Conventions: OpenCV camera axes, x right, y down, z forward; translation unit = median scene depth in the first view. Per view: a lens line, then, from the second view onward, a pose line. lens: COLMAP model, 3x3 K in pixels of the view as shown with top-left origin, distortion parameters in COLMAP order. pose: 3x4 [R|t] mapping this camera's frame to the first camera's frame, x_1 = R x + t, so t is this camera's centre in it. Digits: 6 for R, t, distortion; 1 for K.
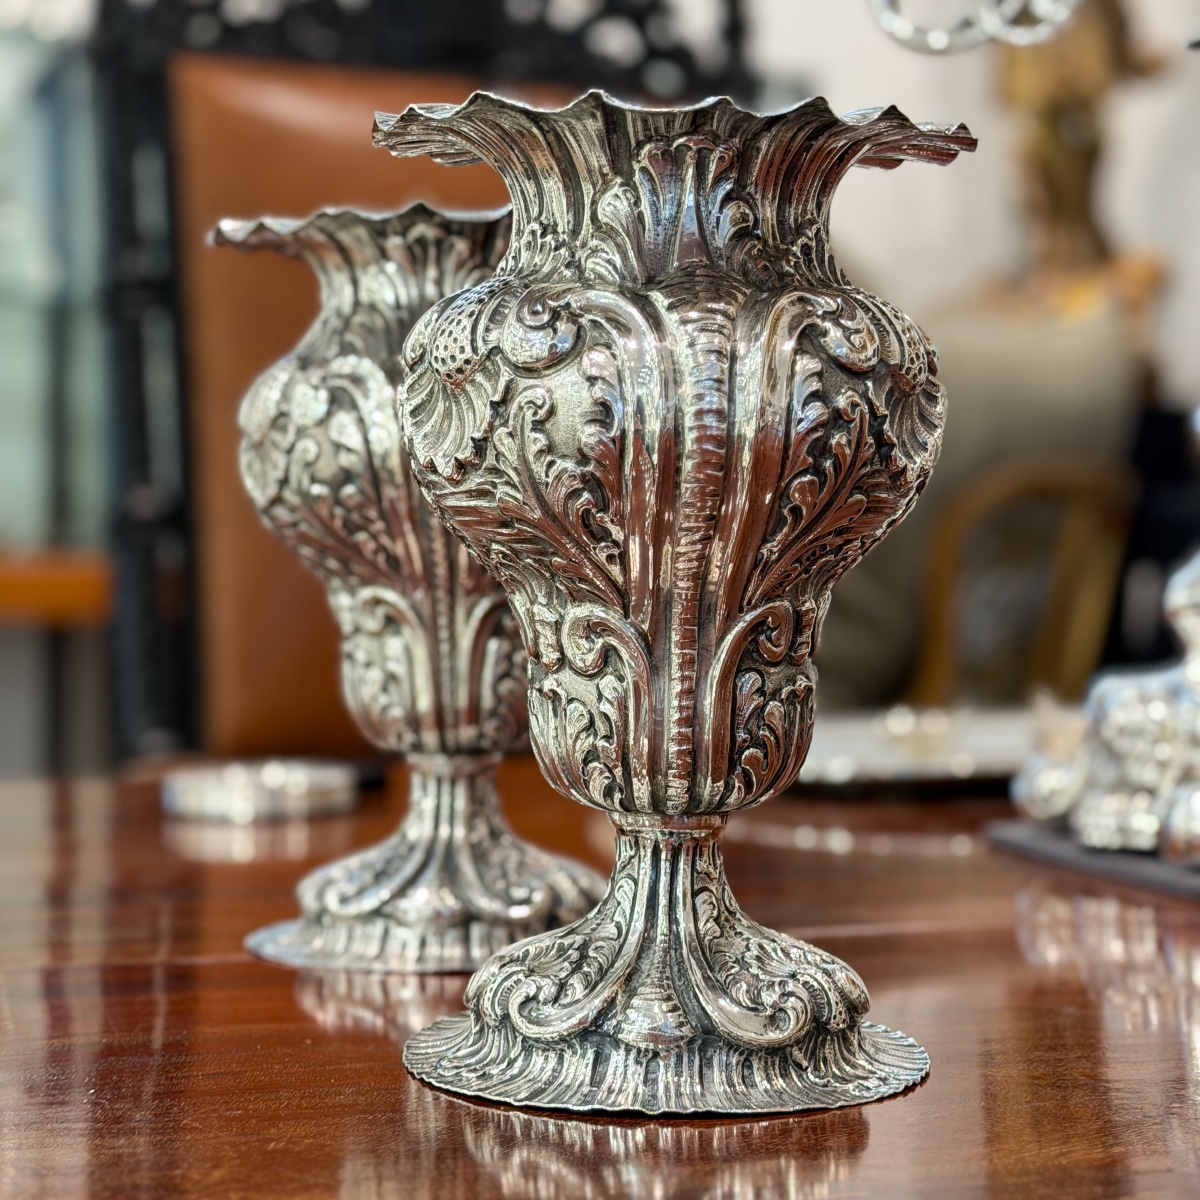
lens RADIAL K [[2659.7, 0, 605.7], [0, 2659.7, 626.0], [0, 0, 1]] dist [0.001115, 0.394504]
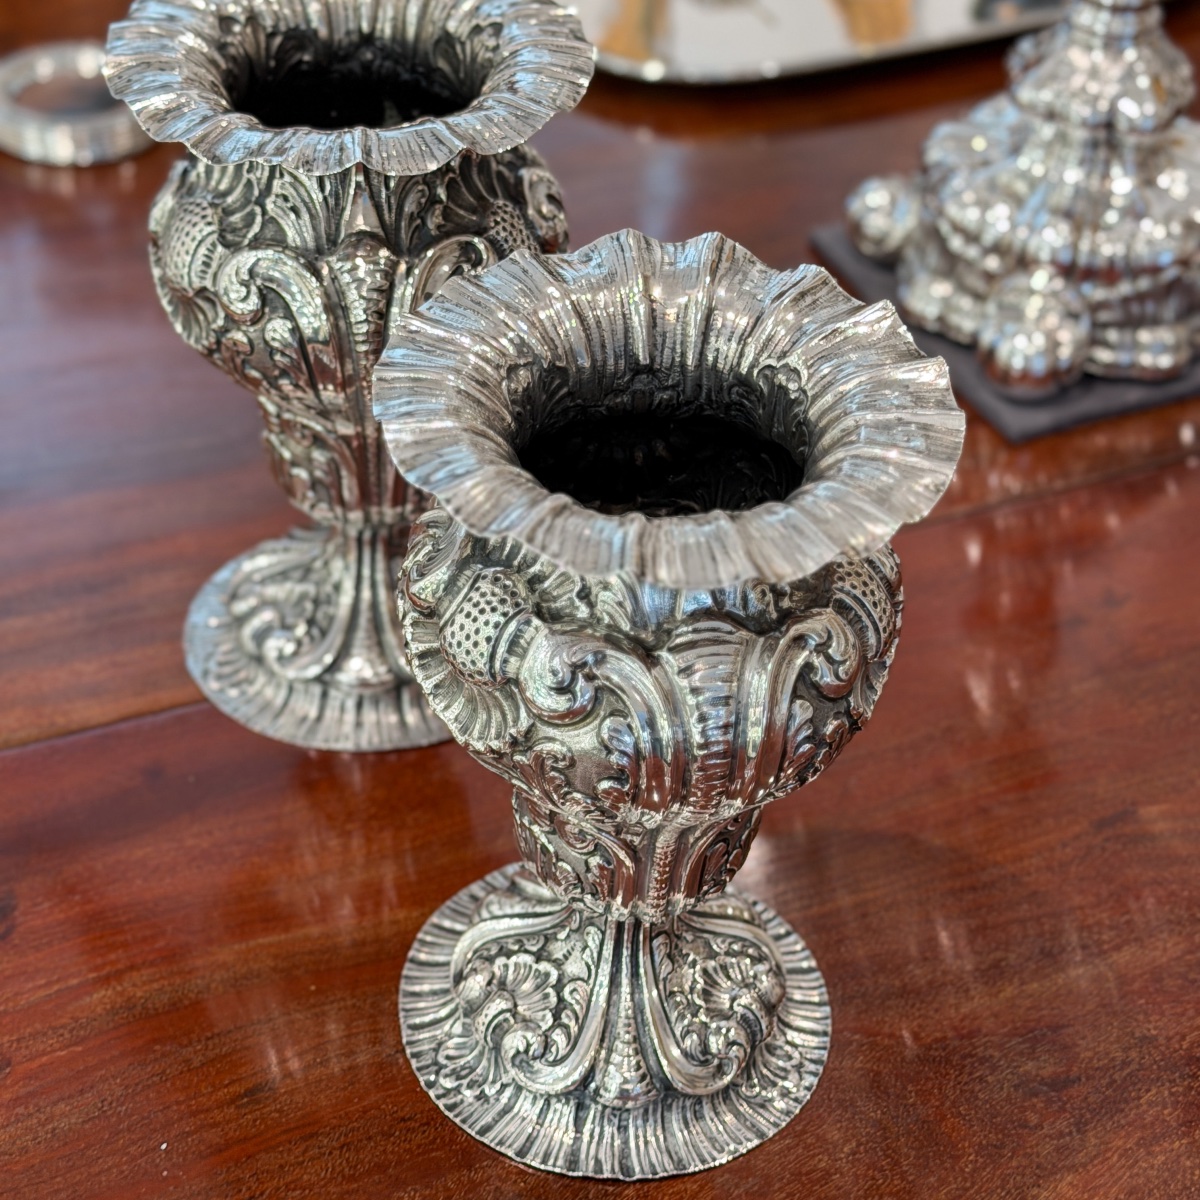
lens RADIAL K [[2659.7, 0, 605.7], [0, 2659.7, 626.0], [0, 0, 1]] dist [0.001115, 0.394504]
pose [[0.991242, -0.042187, 0.125135, -0.134768], [-0.040411, 0.805228, 0.591586, -0.742010], [-0.125719, -0.591462, 0.796472, 0.144008]]
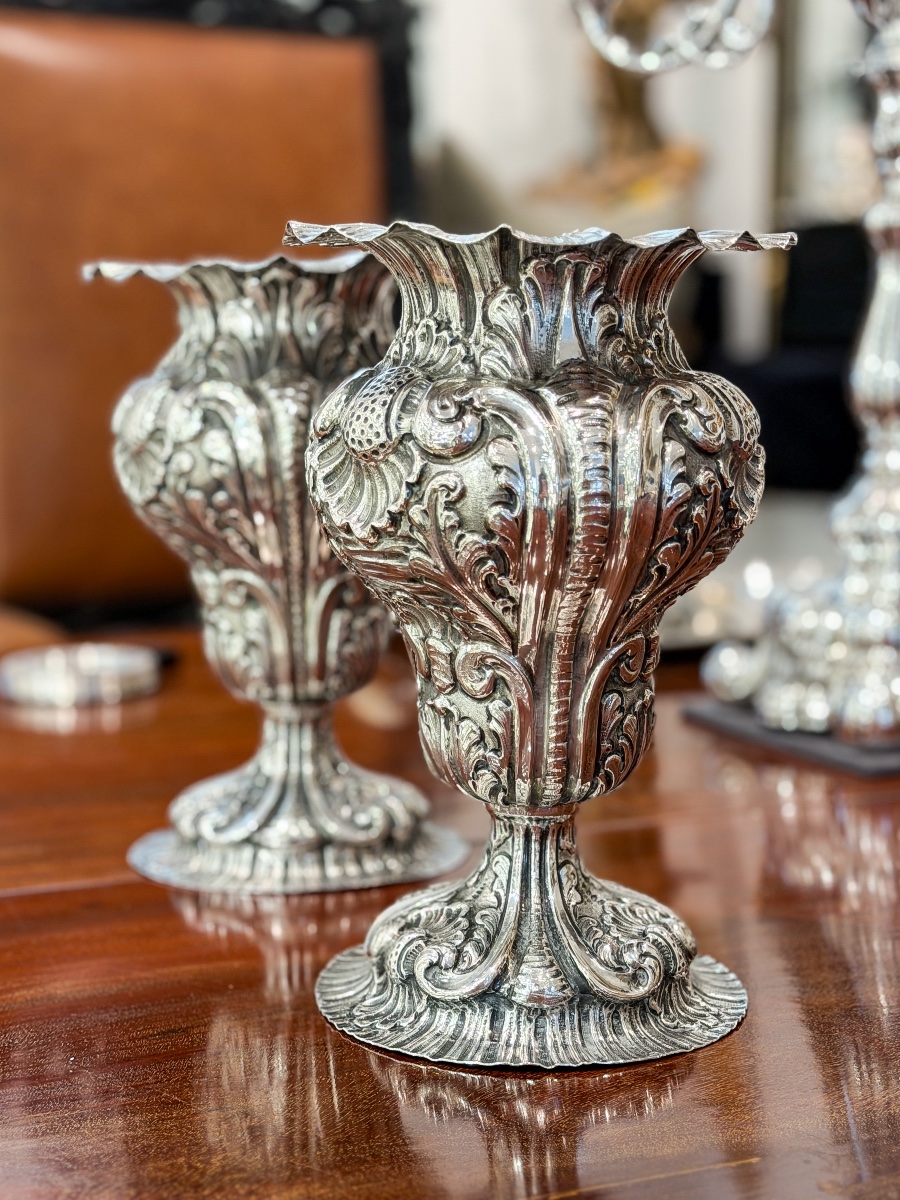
lens RADIAL K [[2094.8, 0, 450.0], [0, 2094.8, 600.0], [0, 0, 1]] dist [0.037752, 0.058685]
pose [[0.994490, -0.020448, 0.102820, -0.116479], [0.011172, 0.995880, 0.089992, -0.111745], [-0.104236, -0.088348, 0.990621, 0.069276]]
